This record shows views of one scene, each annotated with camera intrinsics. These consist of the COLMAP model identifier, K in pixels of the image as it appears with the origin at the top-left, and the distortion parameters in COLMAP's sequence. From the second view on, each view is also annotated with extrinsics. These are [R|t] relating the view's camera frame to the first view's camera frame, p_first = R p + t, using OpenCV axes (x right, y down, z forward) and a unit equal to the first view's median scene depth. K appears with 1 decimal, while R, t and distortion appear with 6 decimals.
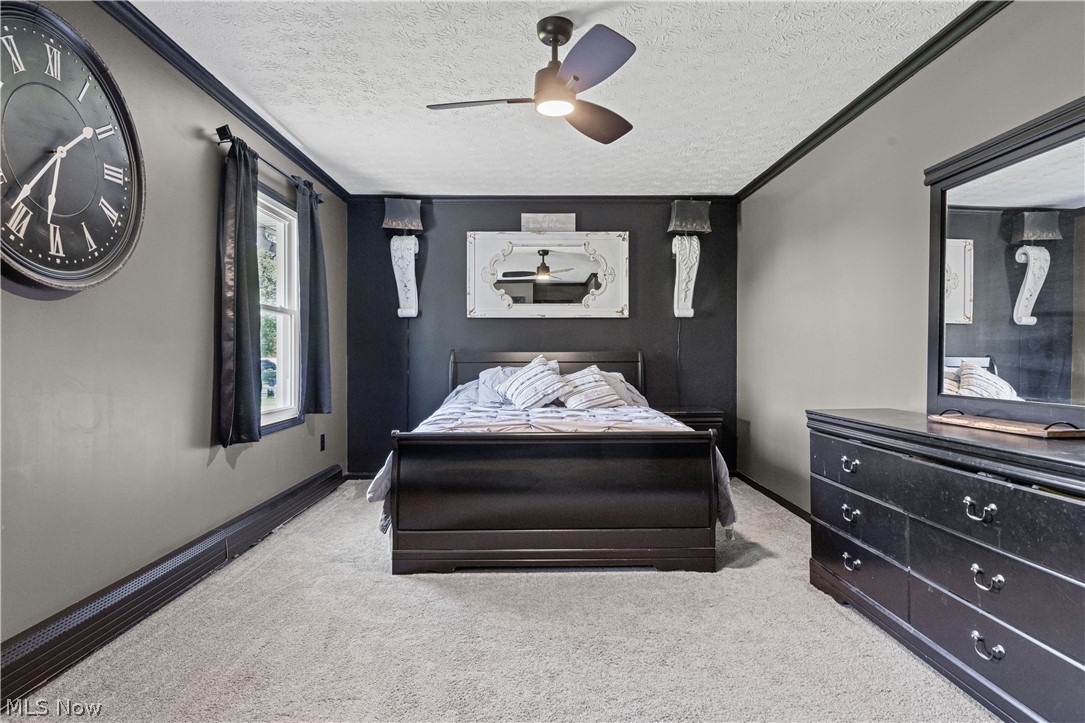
lens RADIAL K [[622.3, 0, 543.0], [0, 622.3, 353.7], [0, 0, 1]] dist [0.017443, -0.000280]
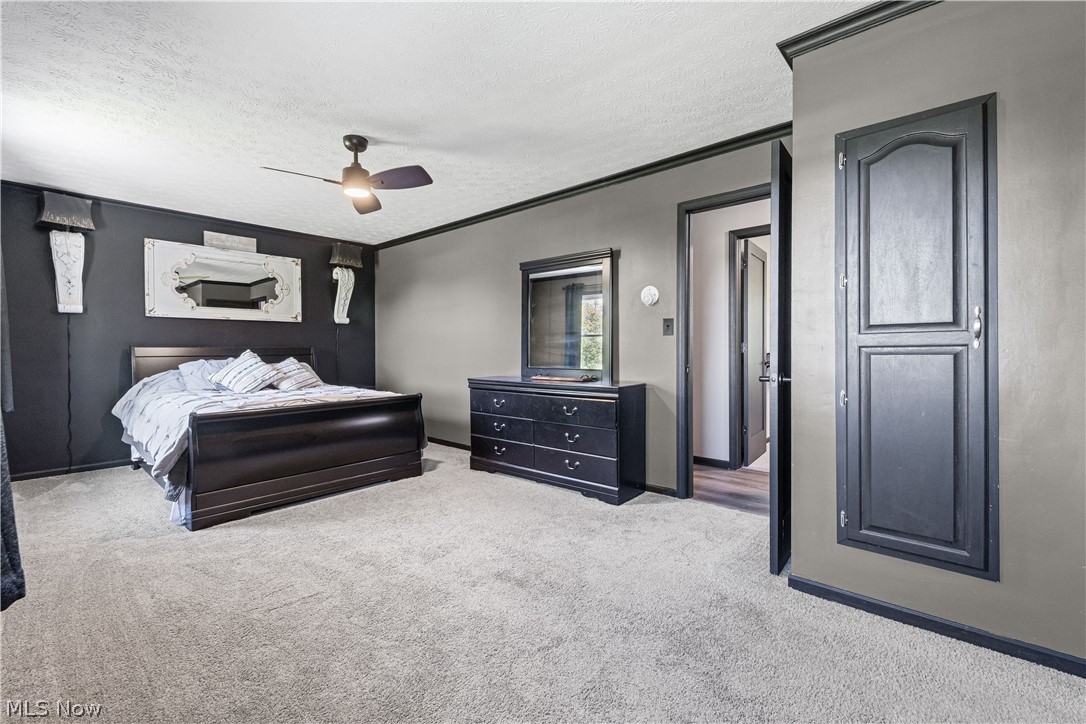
lens RADIAL K [[437.9, 0, 535.1], [0, 437.9, 346.8], [0, 0, 1]] dist [0.014800, -0.000025]
pose [[0.700825, 0.001672, 0.713331, -0.216599], [0.000423, 0.999996, -0.002759, -0.001486], [-0.713333, 0.002235, 0.700822, -0.044675]]
